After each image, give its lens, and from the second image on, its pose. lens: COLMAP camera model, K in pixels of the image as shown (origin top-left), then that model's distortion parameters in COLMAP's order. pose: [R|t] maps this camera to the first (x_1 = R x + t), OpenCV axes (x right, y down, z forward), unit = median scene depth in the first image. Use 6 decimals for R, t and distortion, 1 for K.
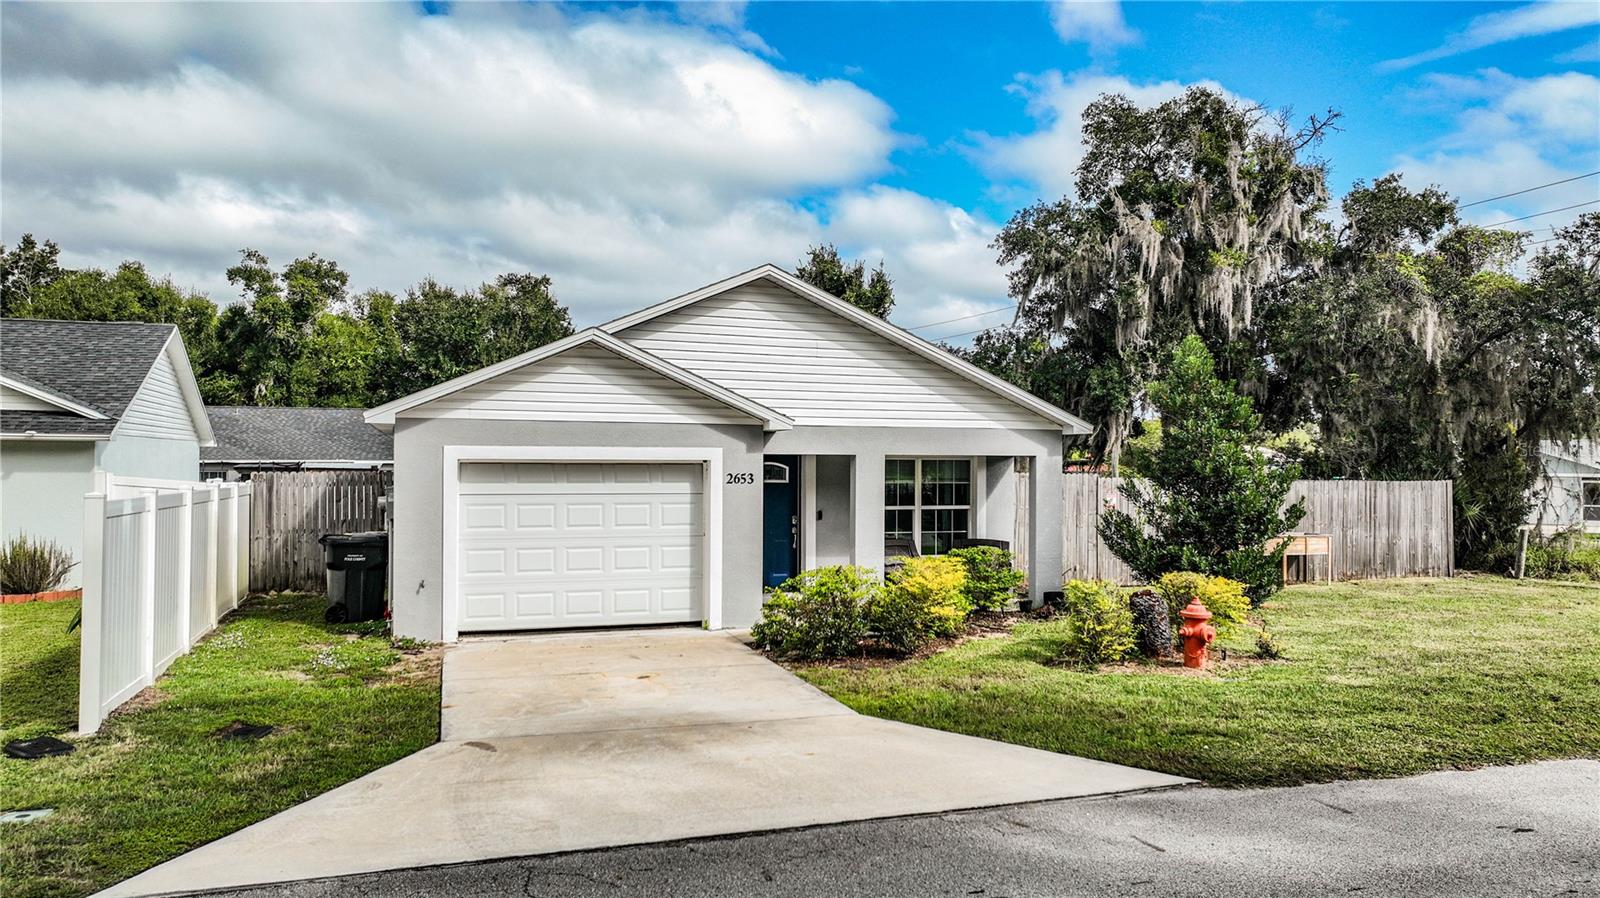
lens RADIAL K [[1101.9, 0, 800.0], [0, 1101.9, 449.0], [0, 0, 1]] dist [0.002709, 0.001327]
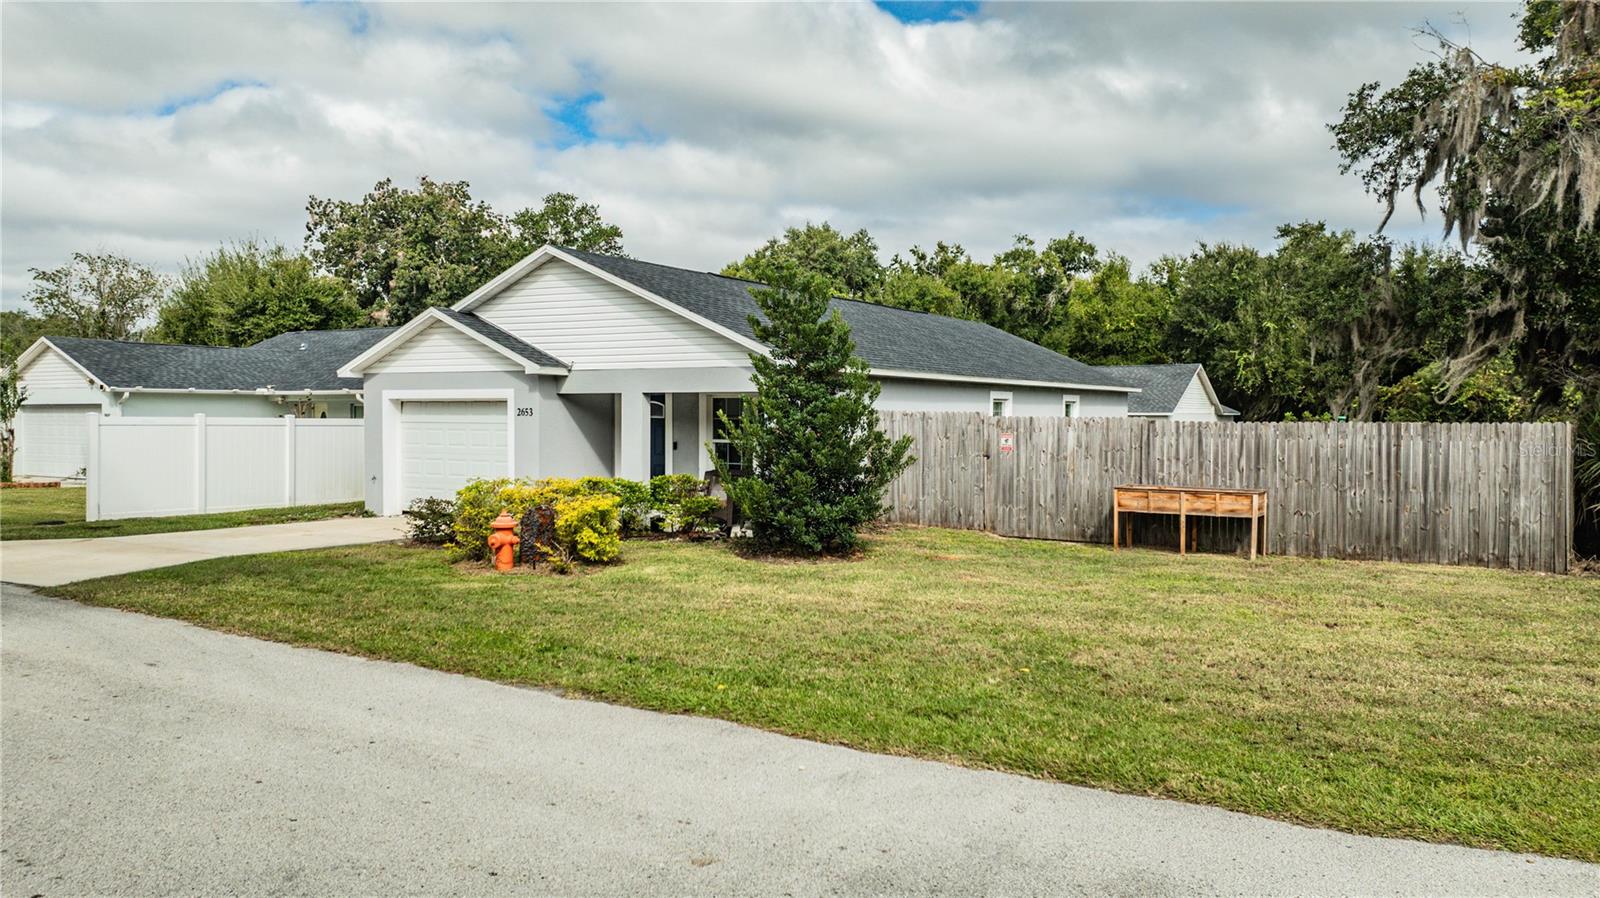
lens RADIAL K [[1074.1, 0, 884.0], [0, 1074.1, 422.6], [0, 0, 1]] dist [0.000160, -0.000255]
pose [[0.683181, 0.004517, -0.730235, 1.098208], [0.008101, 0.999872, 0.013763, 0.023578], [0.730204, -0.015318, 0.683057, 0.411955]]
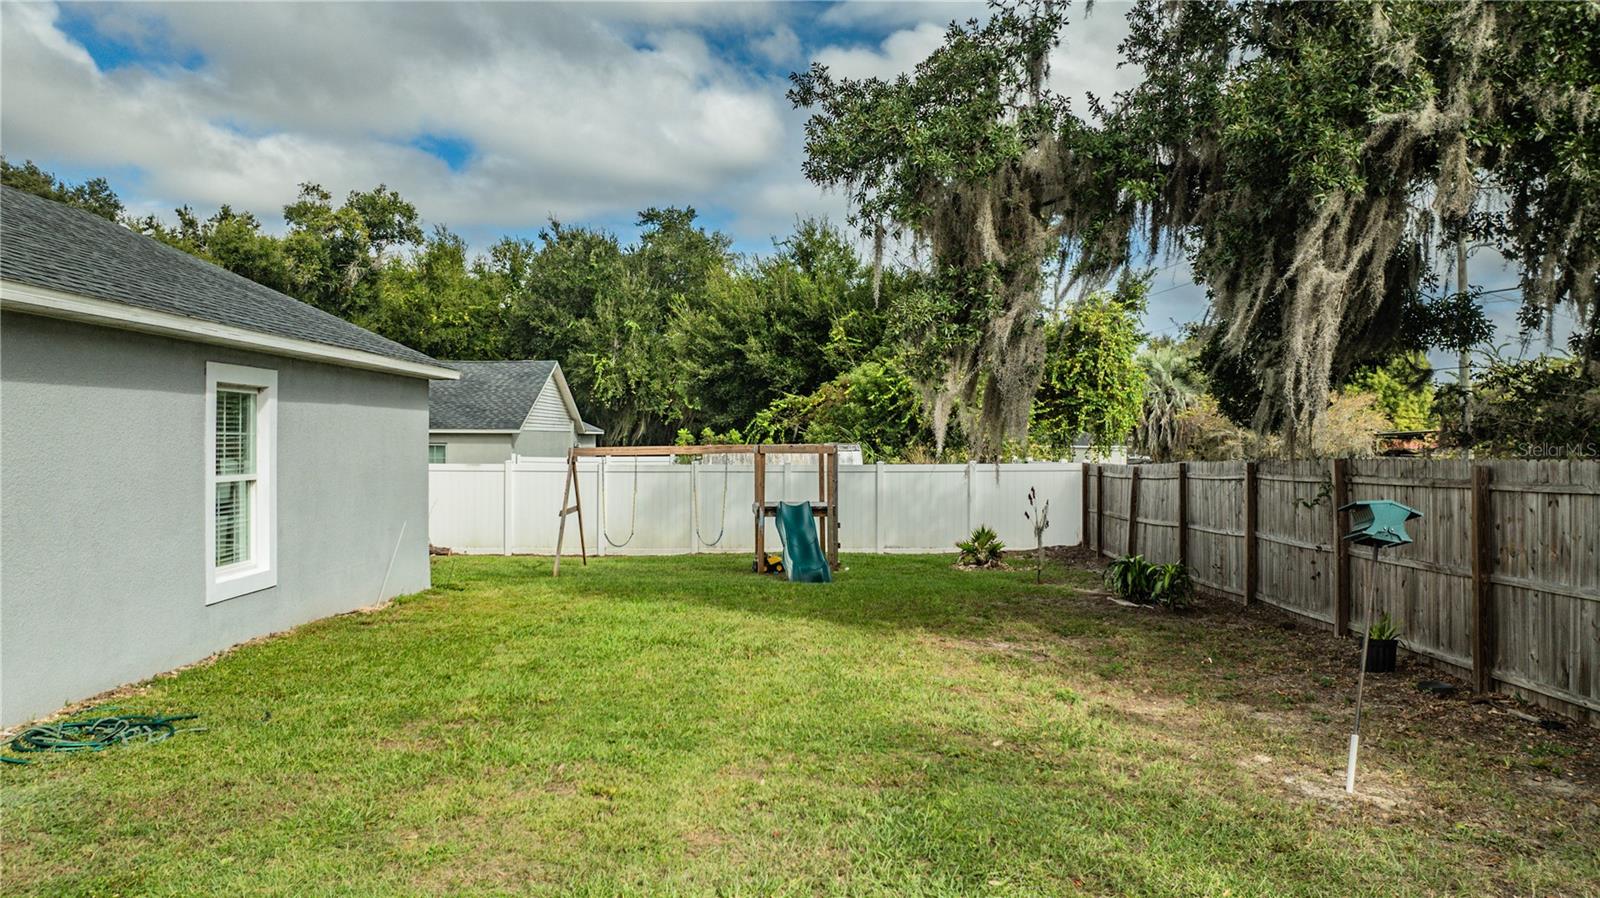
lens RADIAL K [[1073.1, 0, 779.5], [0, 1073.1, 450.3], [0, 0, 1]] dist [-0.064530, 0.000894]
pose [[0.950335, 0.006720, -0.311156, 0.480175], [0.000878, 0.999705, 0.024273, 0.036264], [0.311227, -0.023341, 0.950049, 1.419037]]
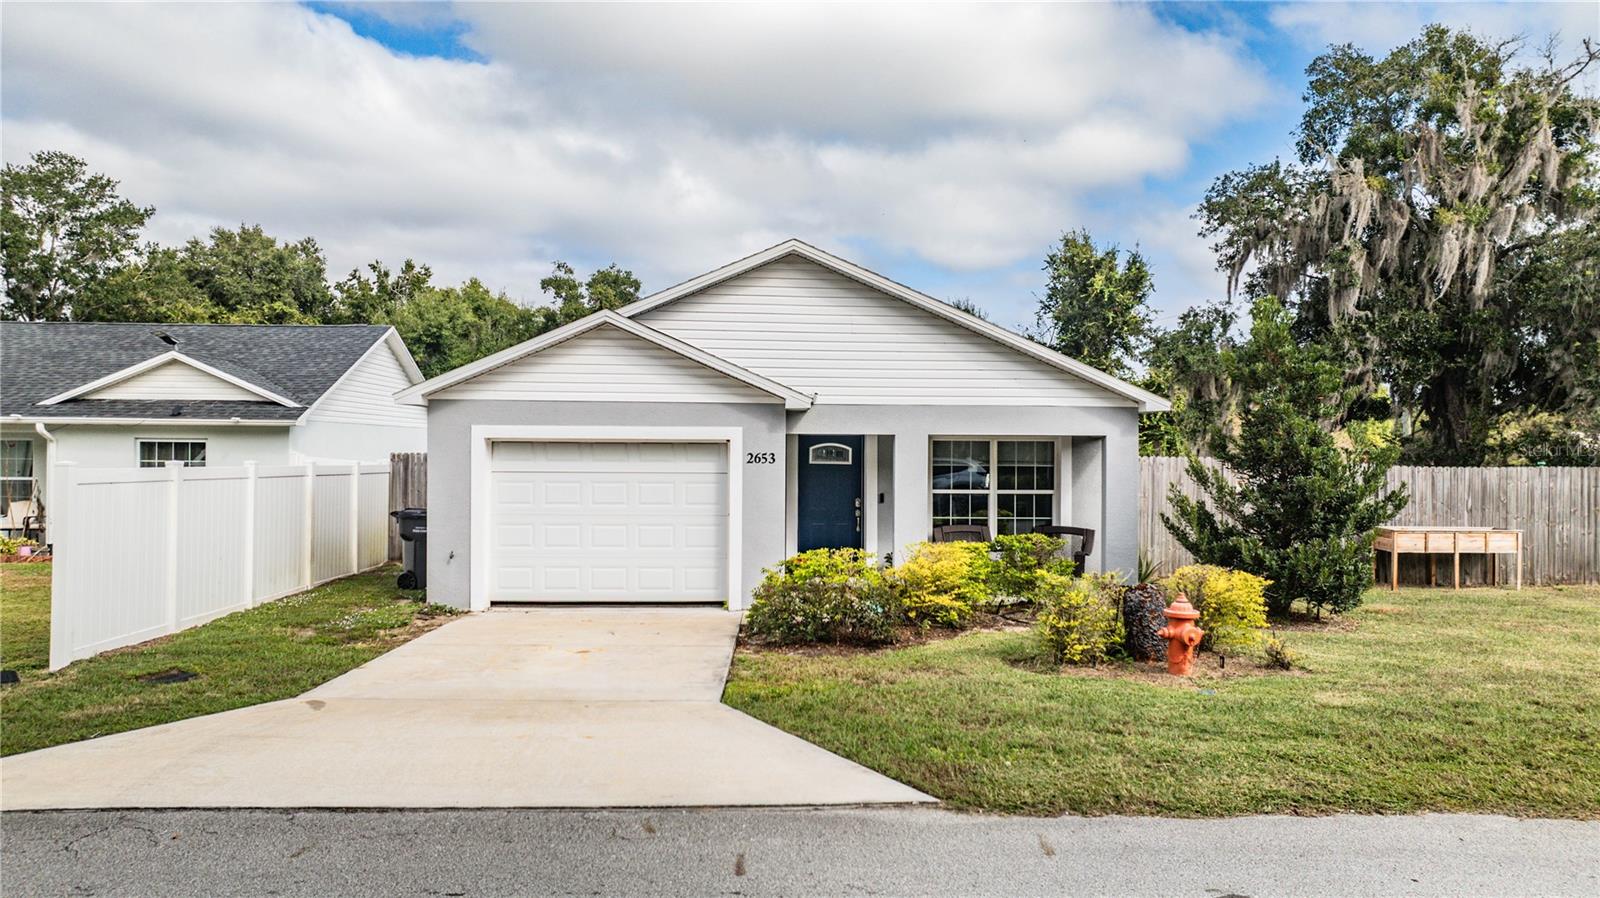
lens RADIAL K [[1075.5, 0, 800.0], [0, 1075.5, 449.0], [0, 0, 1]] dist [-0.040694, 0.035153]
pose [[0.960435, 0.000627, -0.278503, 0.231146], [0.001738, 0.999964, 0.008246, 0.010093], [0.278498, -0.008404, 0.960400, 0.082910]]
